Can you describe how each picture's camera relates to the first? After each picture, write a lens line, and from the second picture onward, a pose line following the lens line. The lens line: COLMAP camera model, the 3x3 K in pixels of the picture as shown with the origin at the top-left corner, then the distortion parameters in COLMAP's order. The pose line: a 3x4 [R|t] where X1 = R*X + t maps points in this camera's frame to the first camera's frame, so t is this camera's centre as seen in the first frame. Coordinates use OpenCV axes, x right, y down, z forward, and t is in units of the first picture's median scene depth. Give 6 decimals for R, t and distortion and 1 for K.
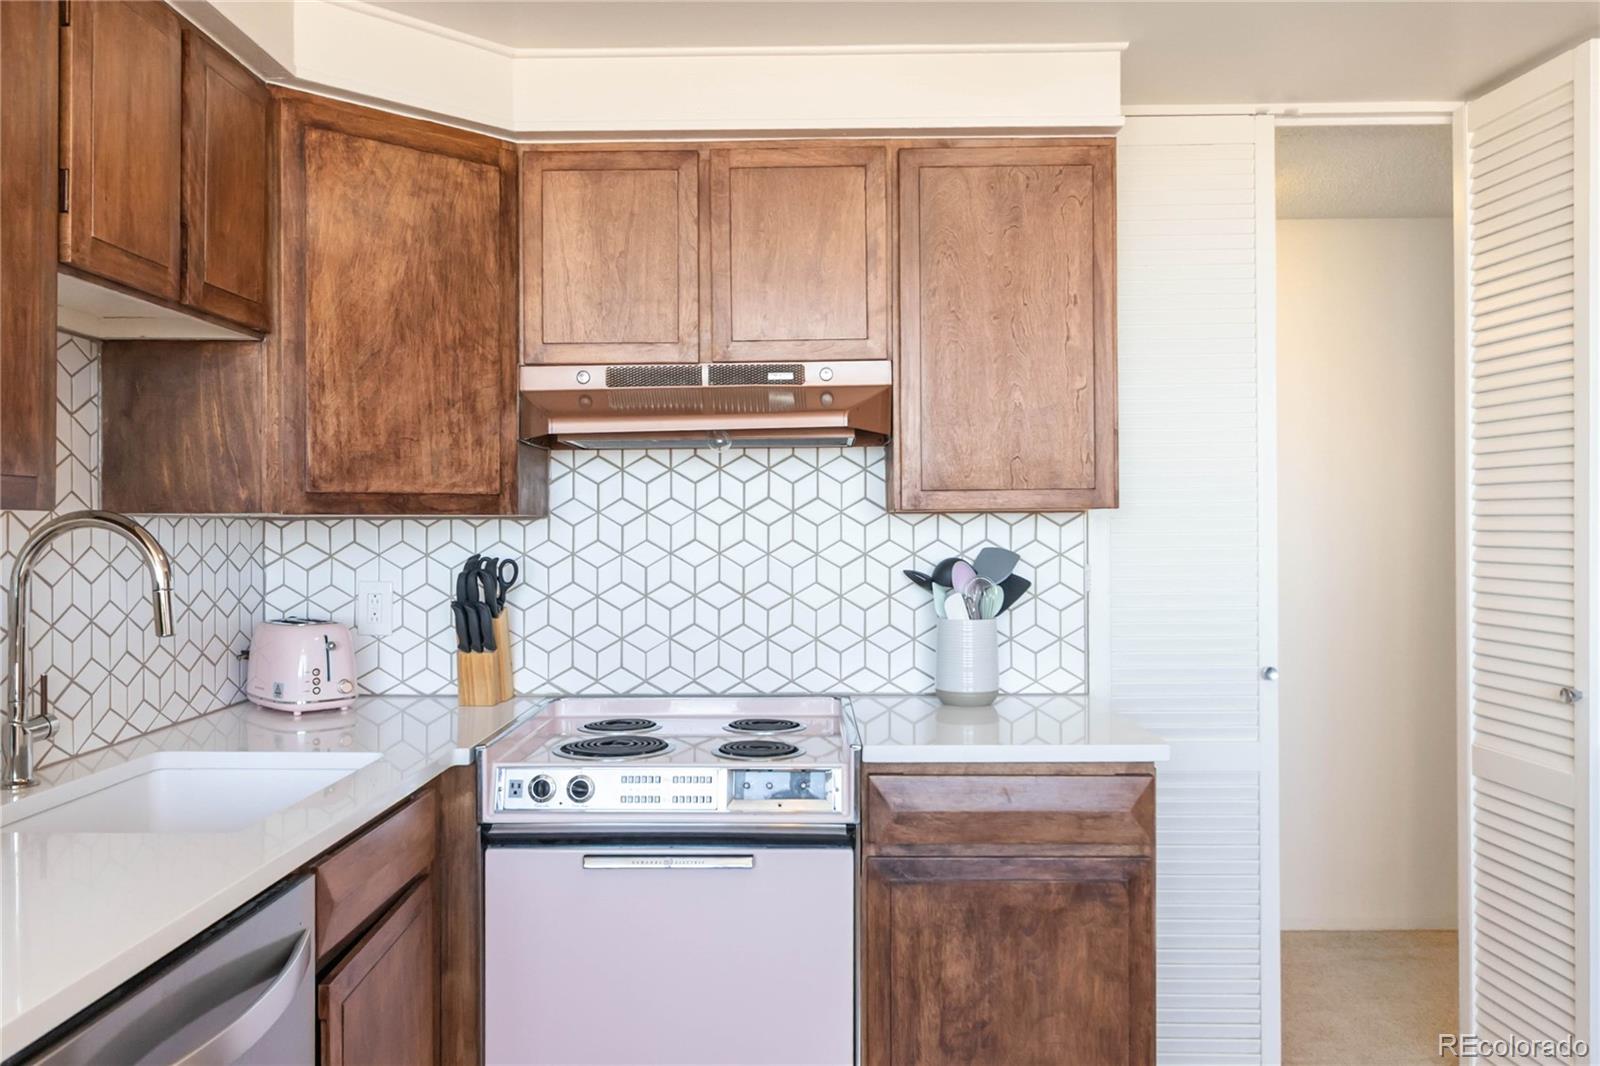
lens RADIAL K [[1225.5, 0, 806.3], [0, 1225.5, 521.1], [0, 0, 1]] dist [-0.000554, -0.000205]
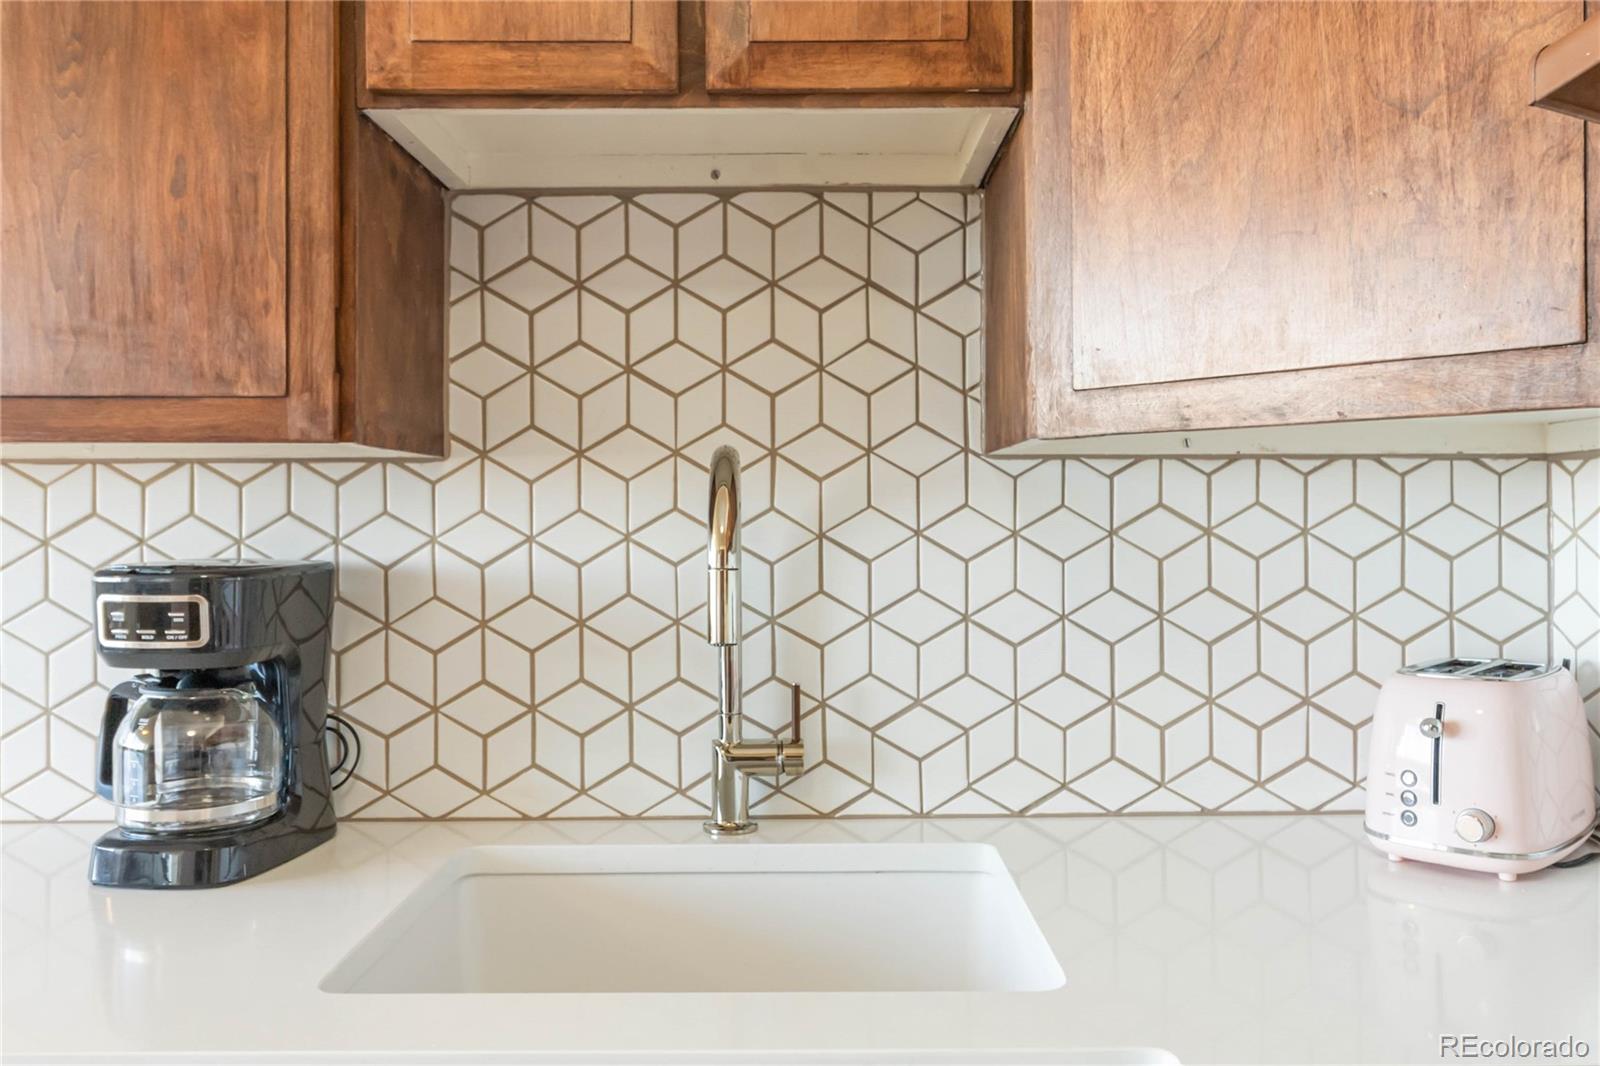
lens RADIAL K [[1257.0, 0, 806.7], [0, 1257.0, 515.1], [0, 0, 1]] dist [0.005364, -0.001712]
pose [[0.008497, -0.001284, -0.999963, 0.082085], [0.006022, 0.999981, -0.001233, 0.023728], [0.999946, -0.006012, 0.008504, 0.810122]]
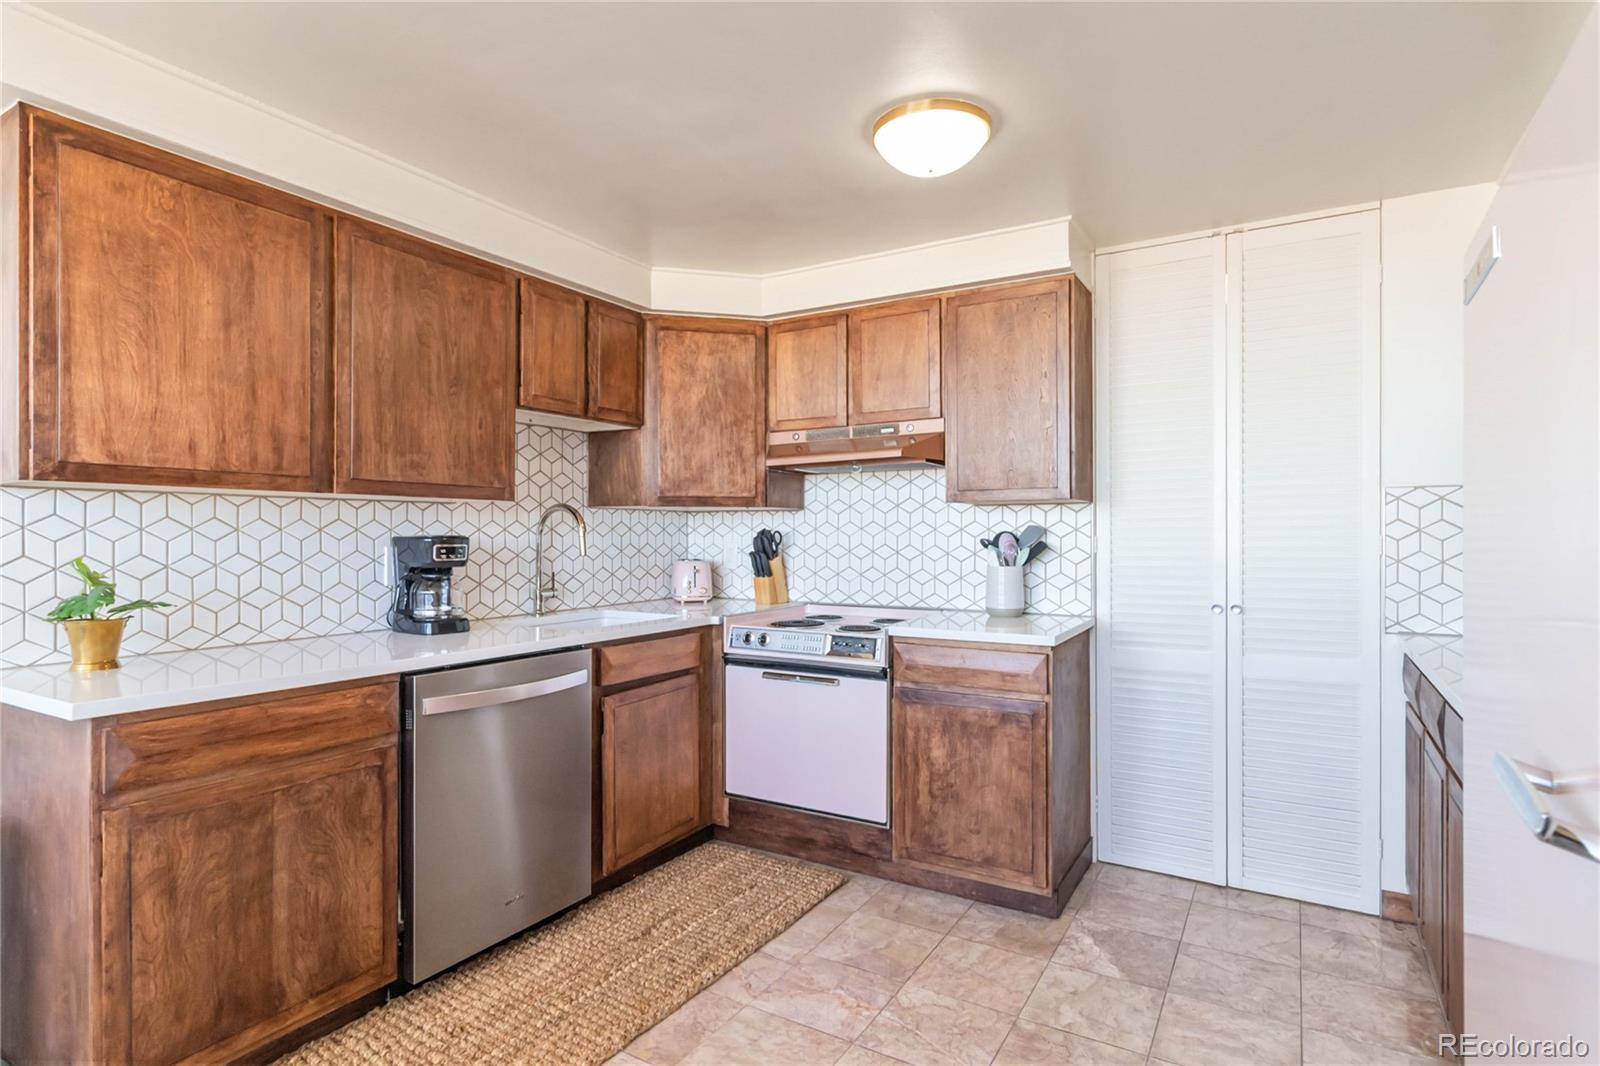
lens RADIAL K [[827.7, 0, 816.0], [0, 827.7, 536.7], [0, 0, 1]] dist [0.001253, -0.000806]
pose [[0.870164, 0.006249, -0.492722, 0.521680], [-0.002223, 0.999959, 0.008757, 0.032190], [0.492757, -0.006525, 0.870143, -0.142114]]
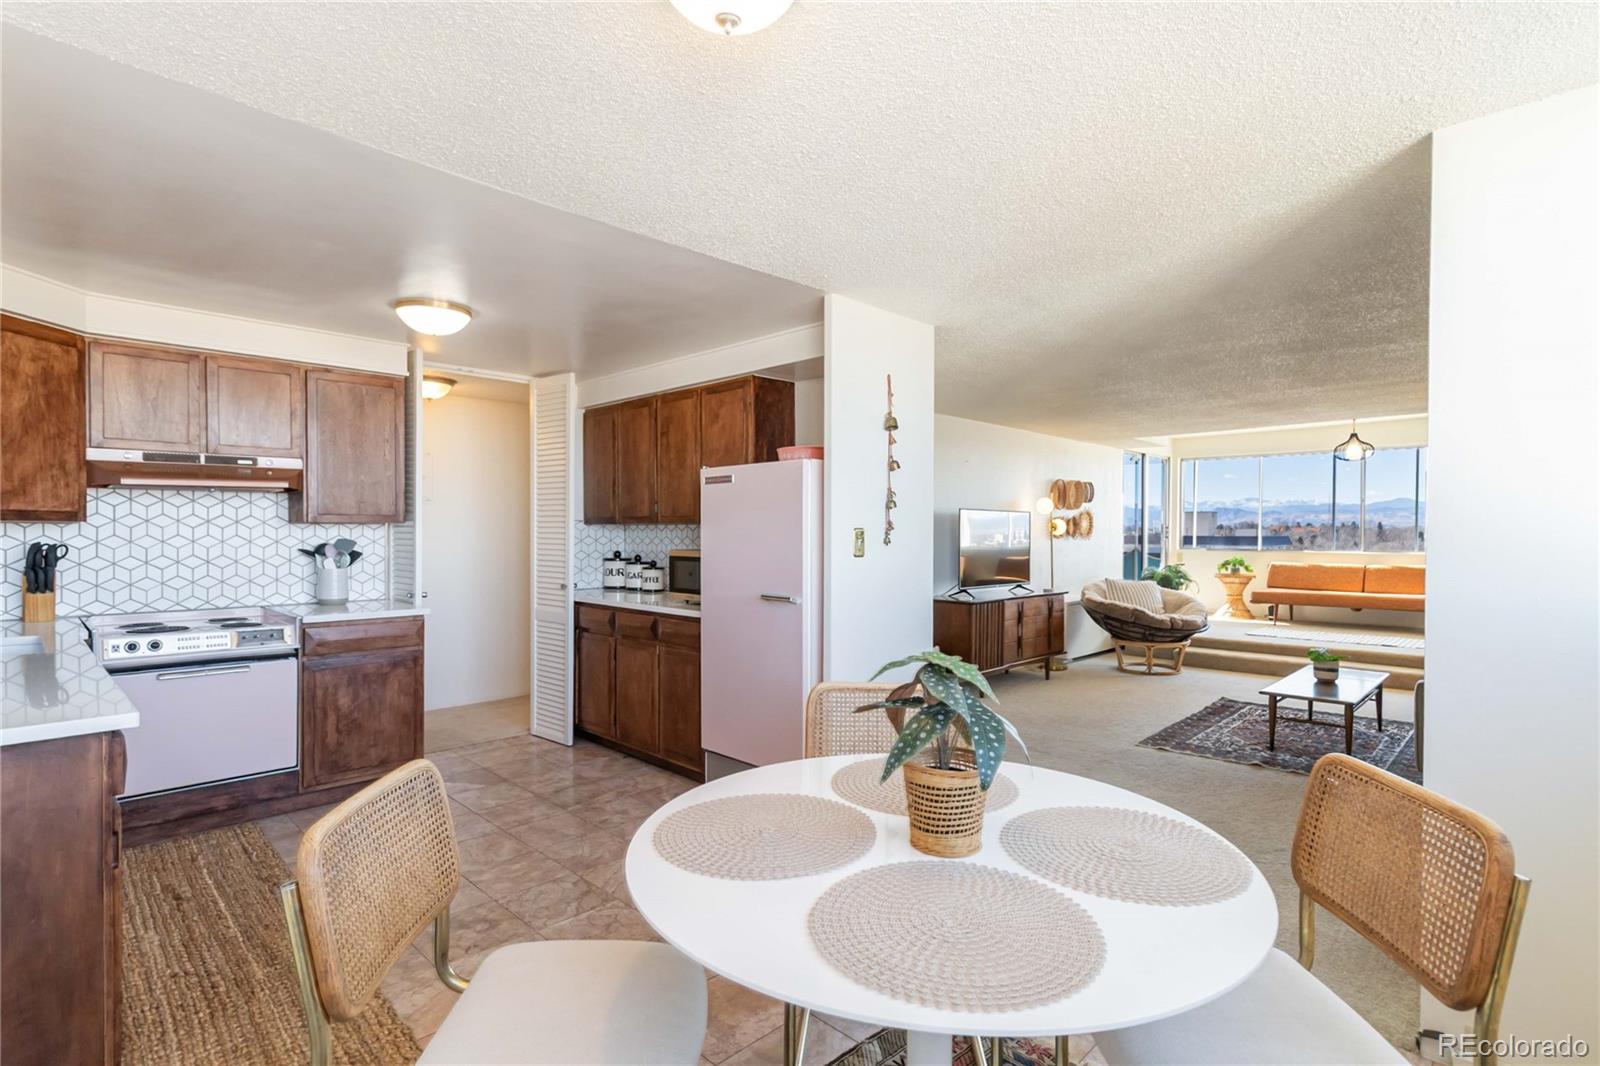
lens RADIAL K [[774.1, 0, 802.7], [0, 774.1, 541.5], [0, 0, 1]] dist [0.004616, 0.000275]
pose [[0.693073, -0.002478, 0.720863, -0.353991], [-0.009674, 0.999872, 0.012737, -0.000473], [-0.720802, -0.015802, 0.692961, -0.761211]]
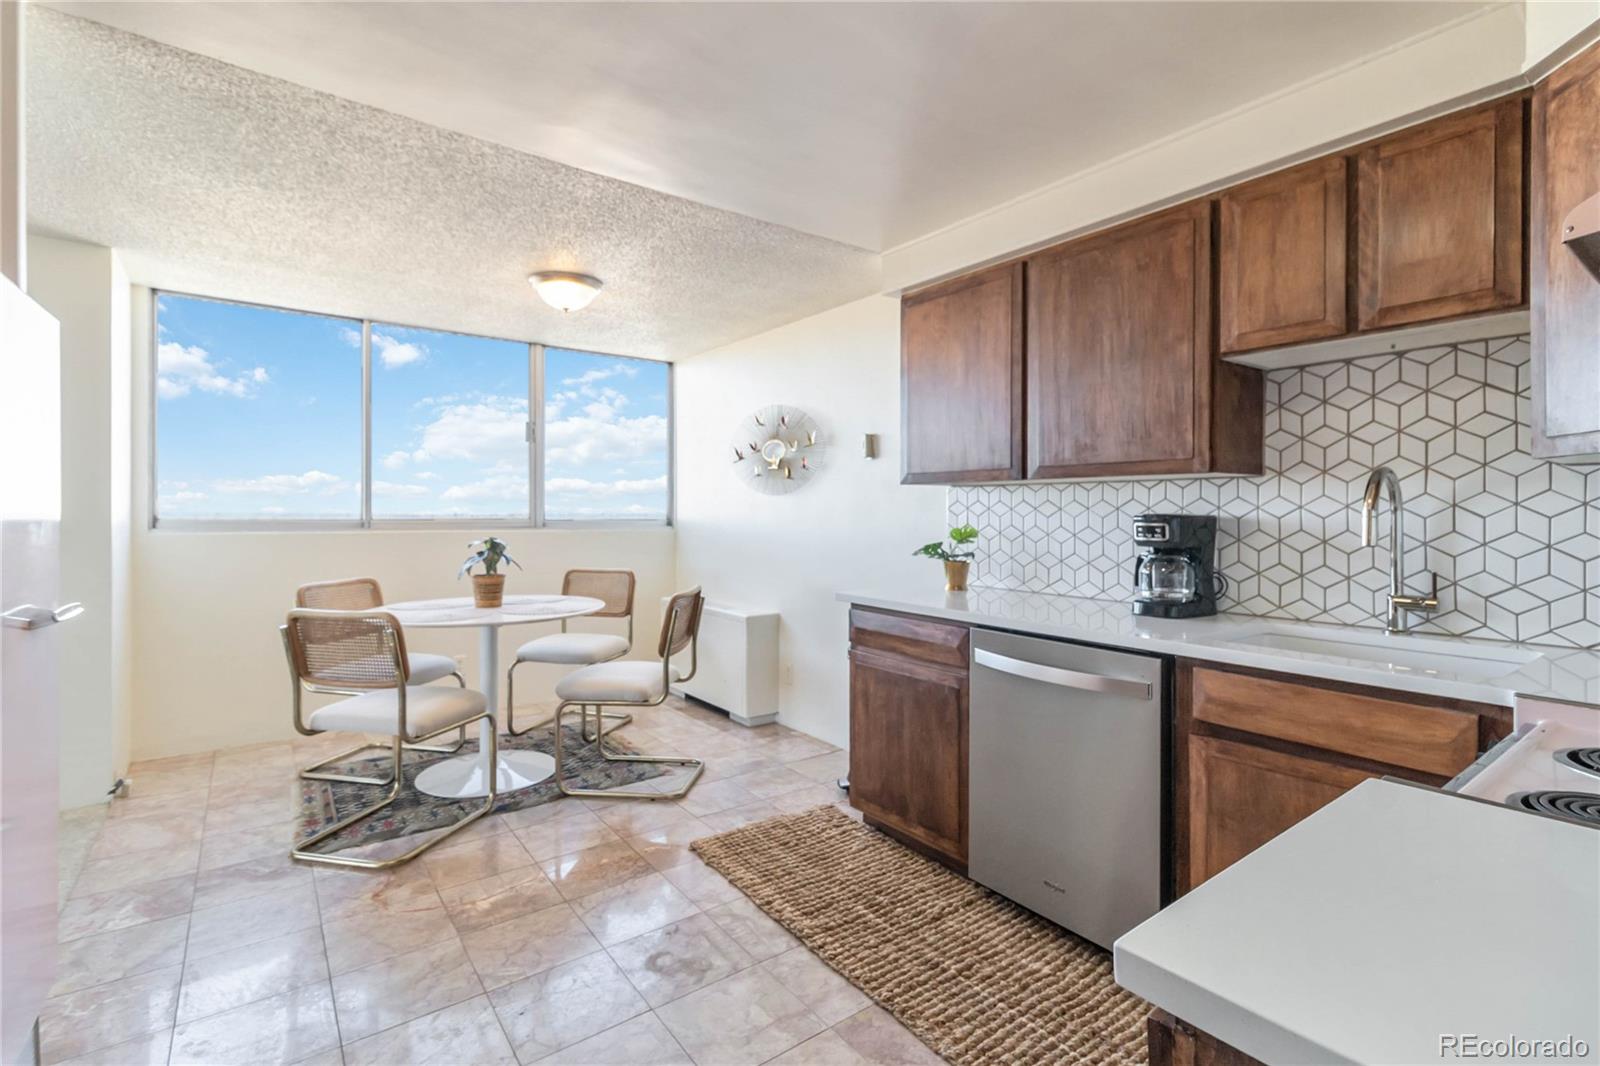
lens RADIAL K [[739.6, 0, 803.4], [0, 739.6, 514.4], [0, 0, 1]] dist [0.000744, -0.000066]
pose [[-0.799611, 0.004297, -0.600502, 0.474846], [0.003437, 0.999991, 0.002579, 0.038047], [0.600508, -0.000002, -0.799619, 1.028995]]
